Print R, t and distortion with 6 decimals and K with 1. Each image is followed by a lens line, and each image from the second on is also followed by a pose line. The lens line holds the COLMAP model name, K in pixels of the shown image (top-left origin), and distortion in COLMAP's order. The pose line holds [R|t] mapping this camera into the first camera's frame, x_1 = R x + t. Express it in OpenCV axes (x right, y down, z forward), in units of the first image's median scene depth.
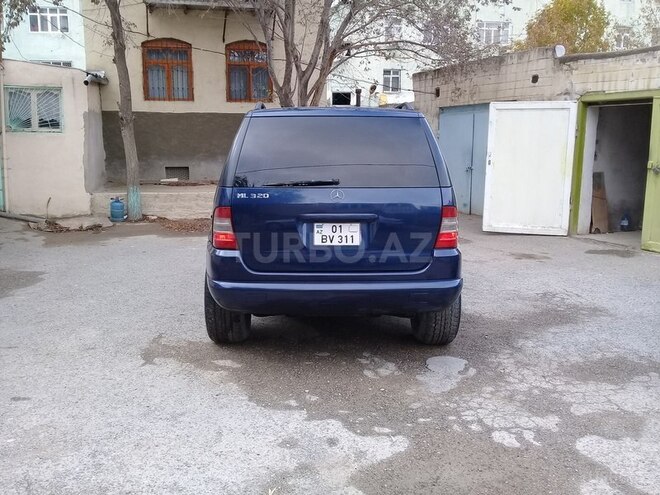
lens RADIAL K [[608.0, 0, 330.0], [0, 608.0, 247.5], [0, 0, 1]] dist [-0.014523, -0.024809]
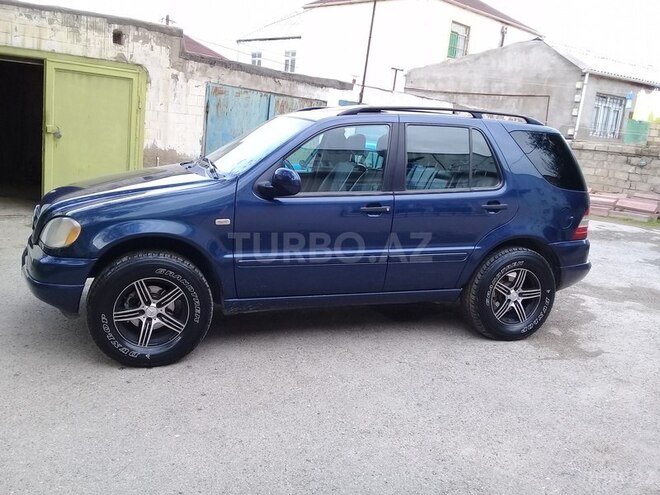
lens RADIAL K [[608.0, 0, 330.0], [0, 608.0, 247.5], [0, 0, 1]] dist [-0.014523, -0.024809]
pose [[-0.290085, -0.218731, 0.931669, -0.591279], [0.078386, 0.964828, 0.250922, -0.167814], [-0.953785, 0.145818, -0.262737, 0.883122]]
